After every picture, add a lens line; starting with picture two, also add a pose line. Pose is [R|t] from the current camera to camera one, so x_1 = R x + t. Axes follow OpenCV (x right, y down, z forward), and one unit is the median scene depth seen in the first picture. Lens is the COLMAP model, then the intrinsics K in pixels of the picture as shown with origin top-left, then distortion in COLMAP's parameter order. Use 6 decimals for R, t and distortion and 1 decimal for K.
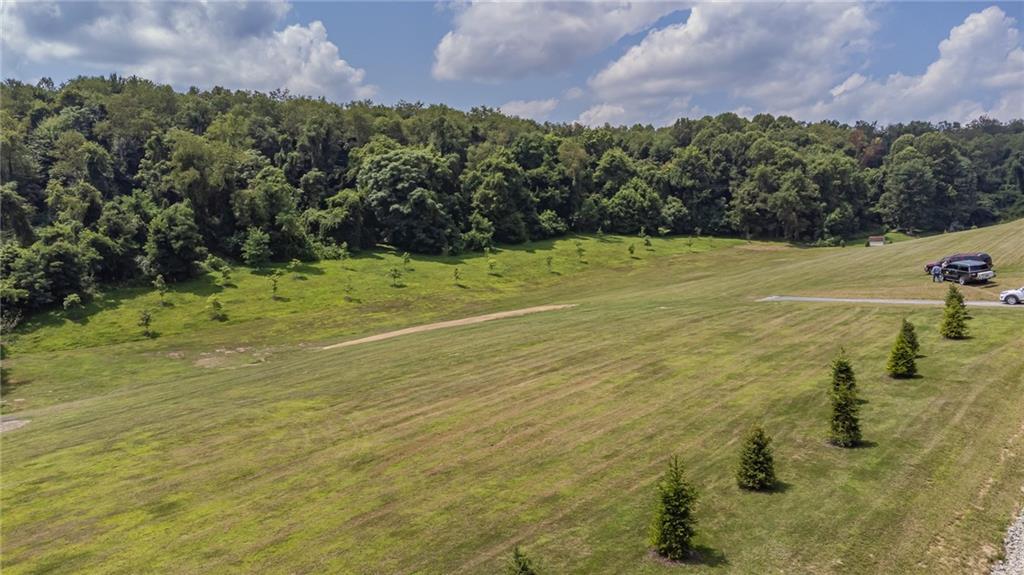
lens RADIAL K [[765.4, 0, 511.7], [0, 765.4, 285.5], [0, 0, 1]] dist [0.039104, 0.001367]
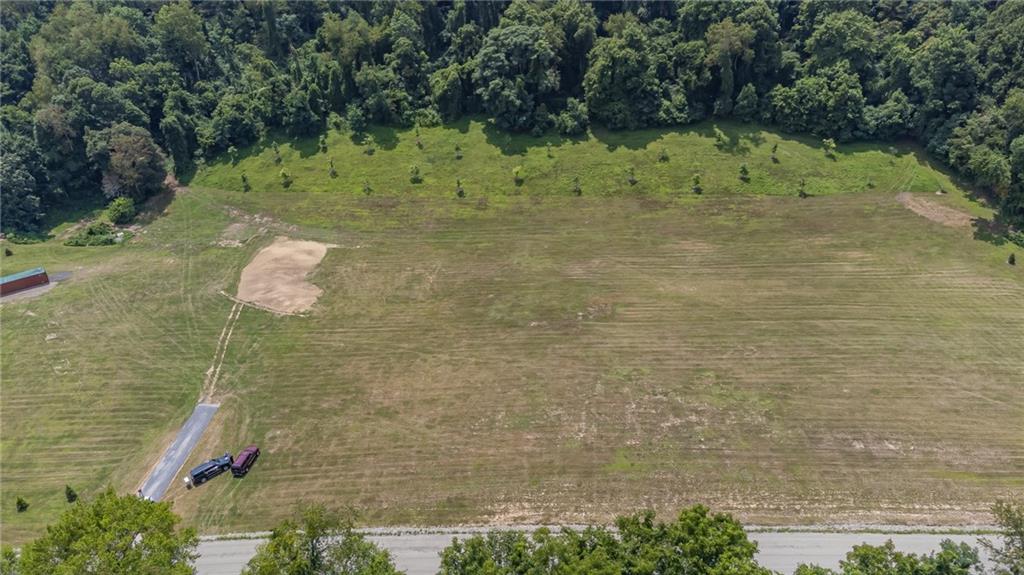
lens RADIAL K [[768.3, 0, 511.6], [0, 768.3, 284.5], [0, 0, 1]] dist [0.011438, 0.071371]
pose [[0.640697, 0.460572, -0.614313, 0.633650], [-0.052450, 0.824488, 0.563444, -0.450330], [0.766000, -0.328776, 0.552404, 0.252931]]
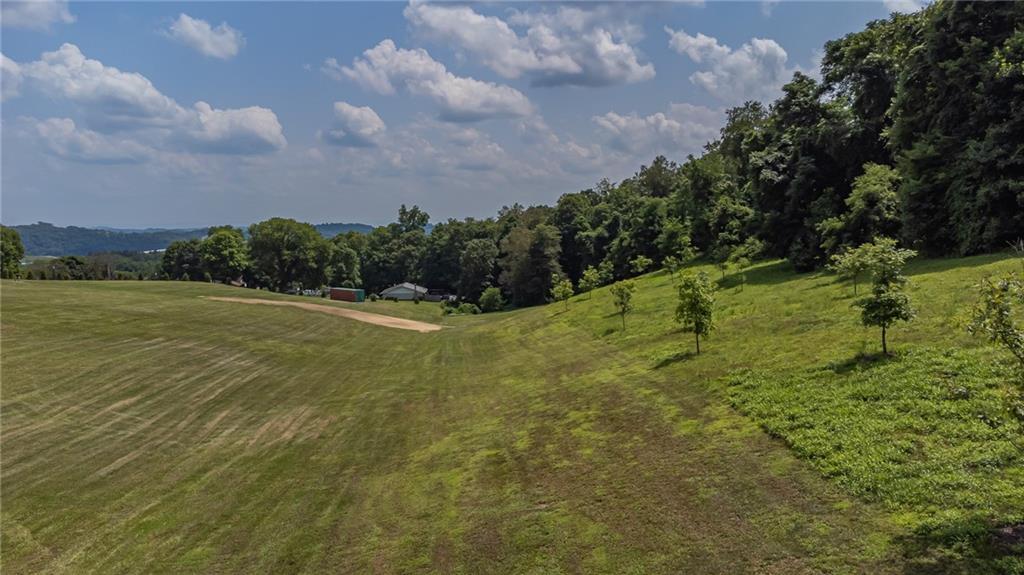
lens RADIAL K [[765.4, 0, 511.7], [0, 765.4, 285.5], [0, 0, 1]] dist [0.039104, 0.001367]
pose [[-0.666410, 0.072970, -0.742006, 0.314433], [-0.025992, 0.992321, 0.120930, -0.072523], [0.745132, 0.099875, -0.659396, 1.059513]]
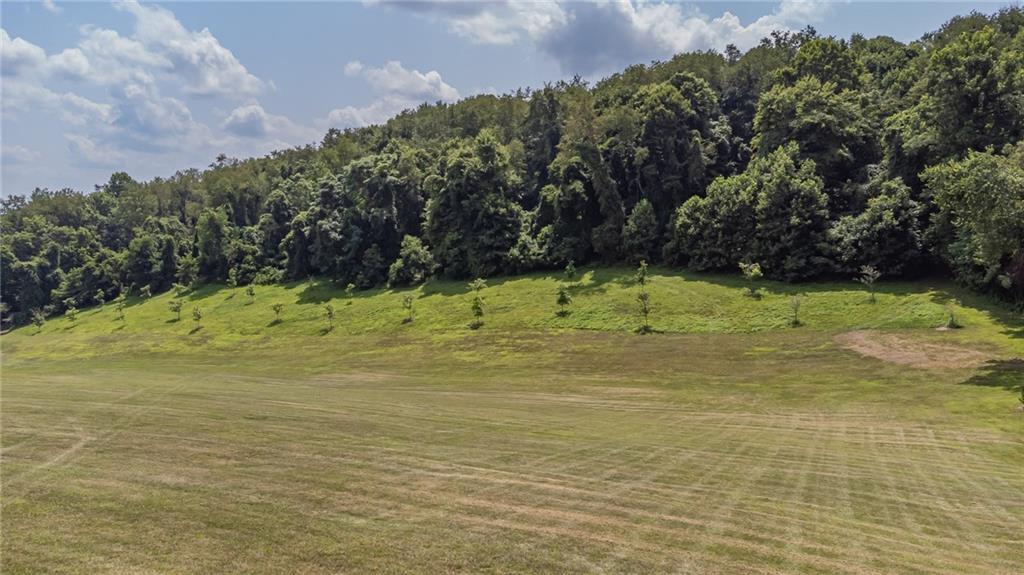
lens RADIAL K [[767.2, 0, 512.0], [0, 767.2, 287.5], [0, 0, 1]] dist [0.032715, 0.011396]
pose [[0.255372, 0.089313, -0.962709, 0.647684], [-0.049390, 0.995629, 0.079266, -0.101082], [0.965580, 0.027306, 0.258667, 0.862100]]
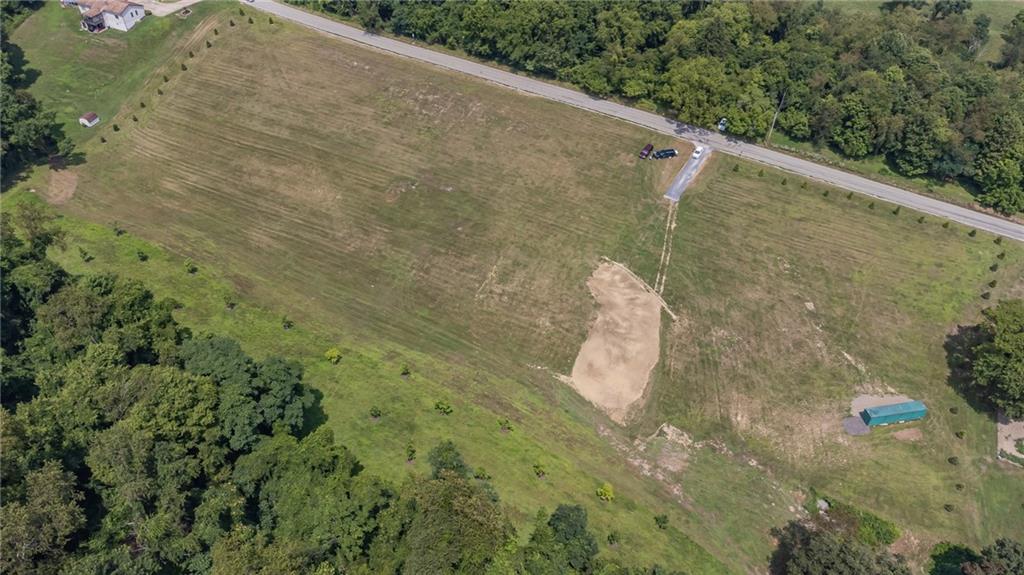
lens RADIAL K [[767.2, 0, 512.0], [0, 767.2, 287.5], [0, 0, 1]] dist [0.032715, 0.011396]
pose [[-0.309583, -0.631791, 0.710633, -0.595214], [0.056103, 0.733910, 0.676926, -0.597479], [-0.949216, 0.249433, -0.191761, 0.798597]]
